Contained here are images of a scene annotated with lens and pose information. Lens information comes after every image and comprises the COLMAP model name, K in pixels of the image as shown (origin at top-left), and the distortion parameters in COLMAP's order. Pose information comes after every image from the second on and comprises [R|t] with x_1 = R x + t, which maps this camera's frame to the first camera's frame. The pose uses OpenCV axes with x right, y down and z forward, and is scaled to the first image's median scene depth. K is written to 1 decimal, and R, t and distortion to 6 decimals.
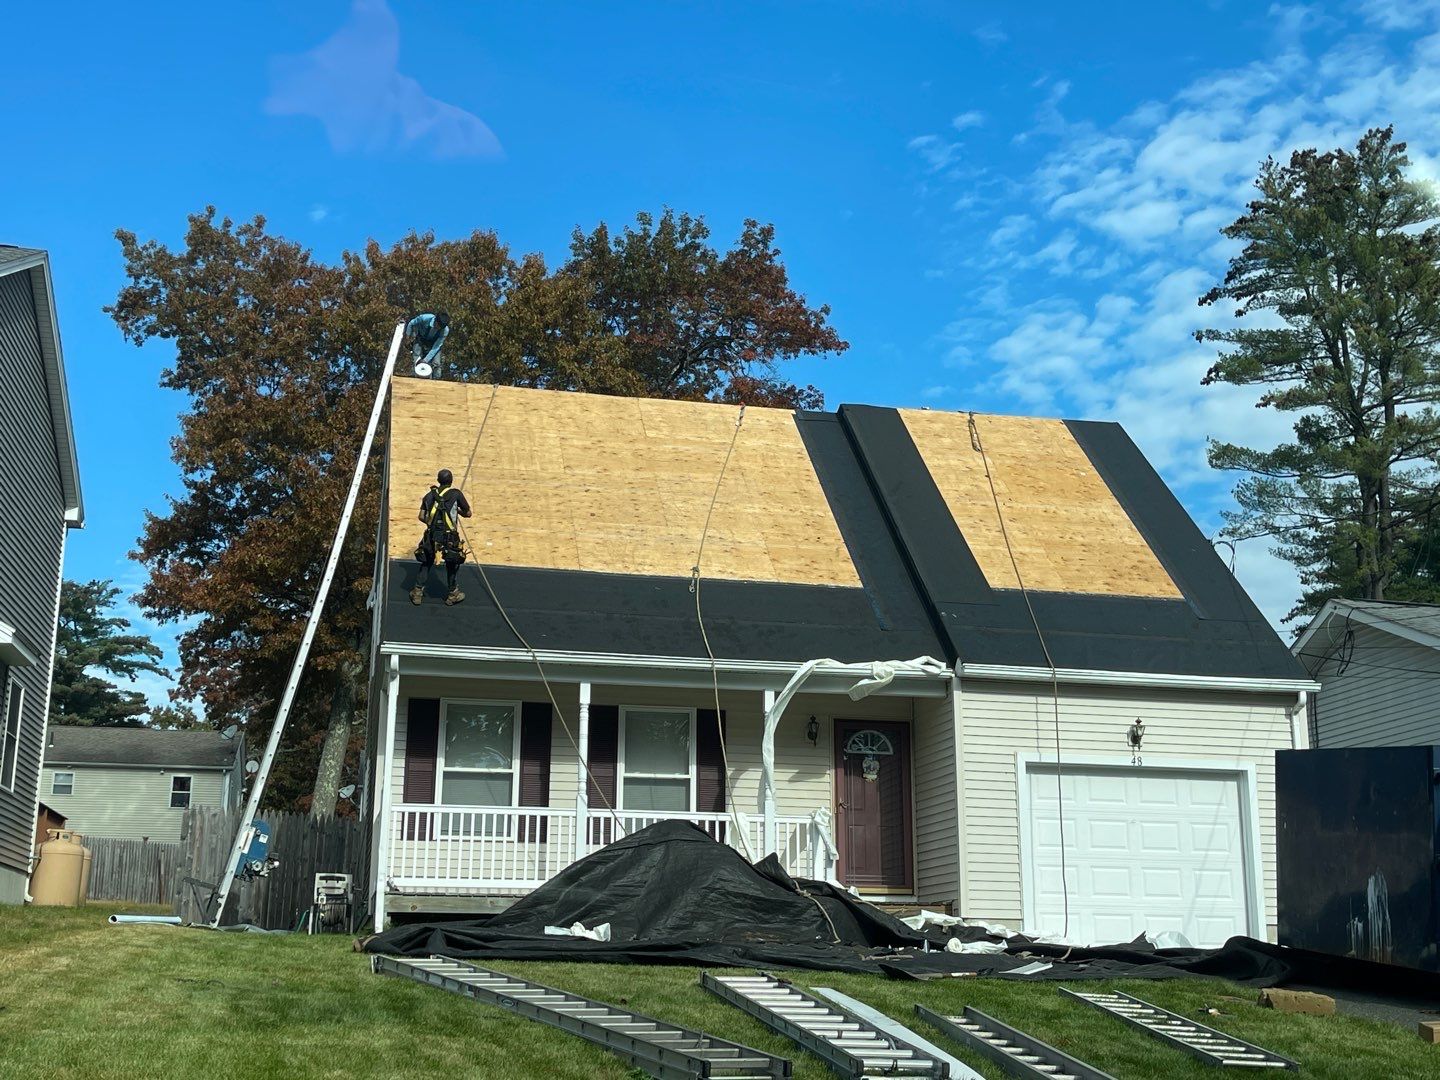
lens RADIAL K [[1803.5, 0, 704.2], [0, 1803.5, 558.2], [0, 0, 1]] dist [0.158952, -0.494946]
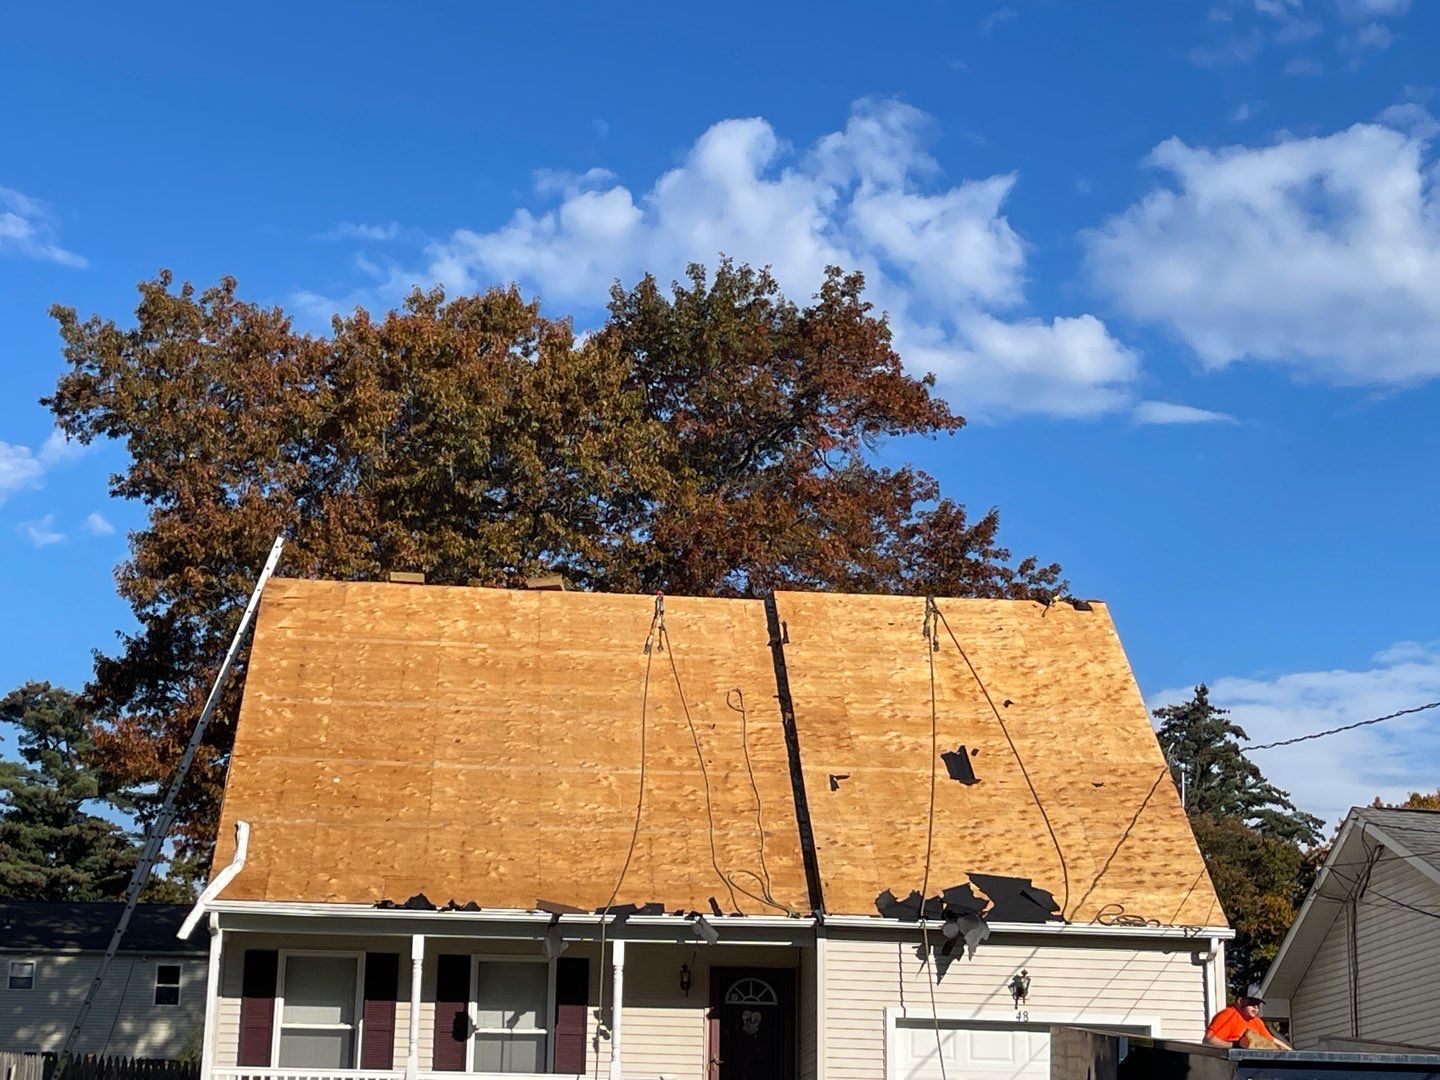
lens RADIAL K [[2651.6, 0, 713.0], [0, 2651.6, 601.0], [0, 0, 1]] dist [0.163802, -0.433490]
pose [[0.993250, -0.017176, -0.114716, 0.103327], [0.017069, 0.999852, -0.001919, -0.040768], [0.114732, -0.000052, 0.993396, -0.147182]]
